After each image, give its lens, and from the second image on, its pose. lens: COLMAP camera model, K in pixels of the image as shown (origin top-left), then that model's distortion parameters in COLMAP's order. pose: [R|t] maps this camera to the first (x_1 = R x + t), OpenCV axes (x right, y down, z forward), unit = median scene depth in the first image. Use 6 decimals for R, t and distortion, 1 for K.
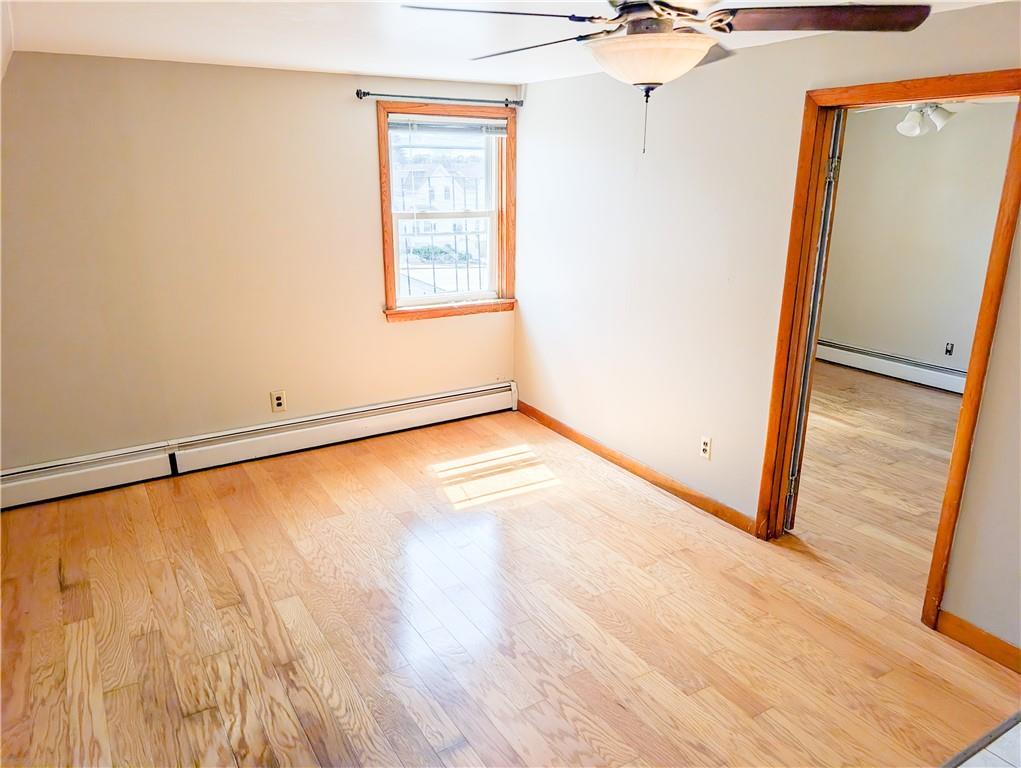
lens RADIAL K [[737.0, 0, 510.5], [0, 737.0, 384.0], [0, 0, 1]] dist [0.009453, 0.005523]
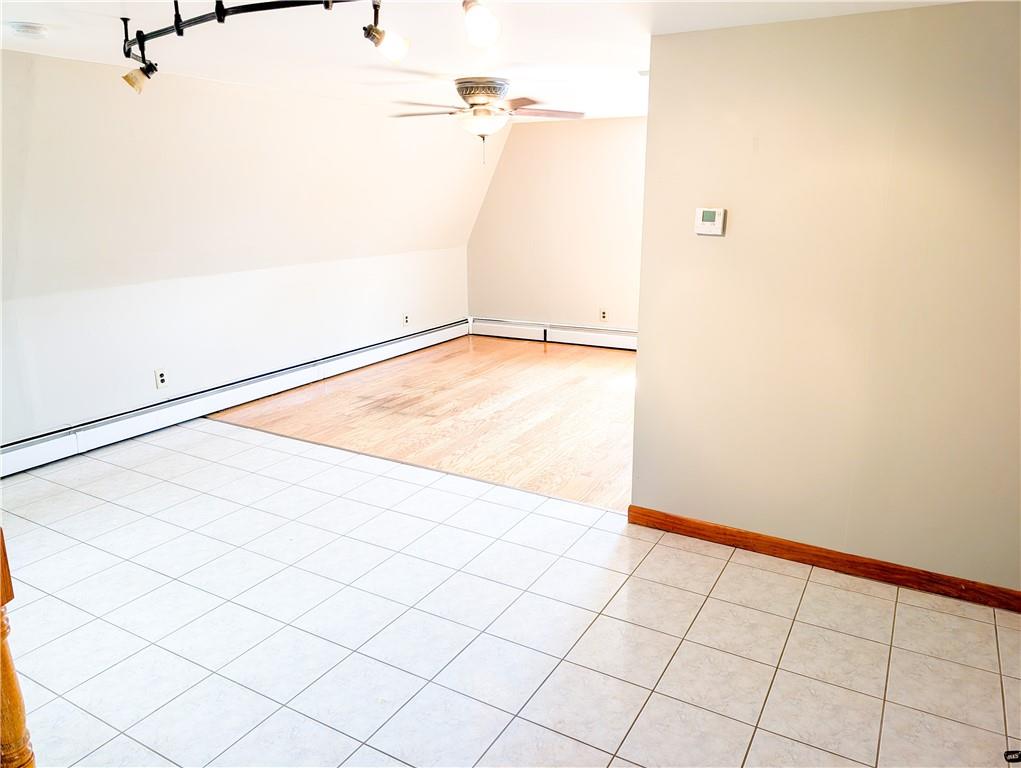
lens RADIAL K [[737.0, 0, 510.5], [0, 737.0, 384.0], [0, 0, 1]] dist [0.009453, 0.005523]
pose [[0.487574, 0.230882, -0.842001, 1.058085], [-0.244277, 0.961959, 0.122323, 0.021735], [0.838213, 0.146040, 0.525425, -0.020753]]
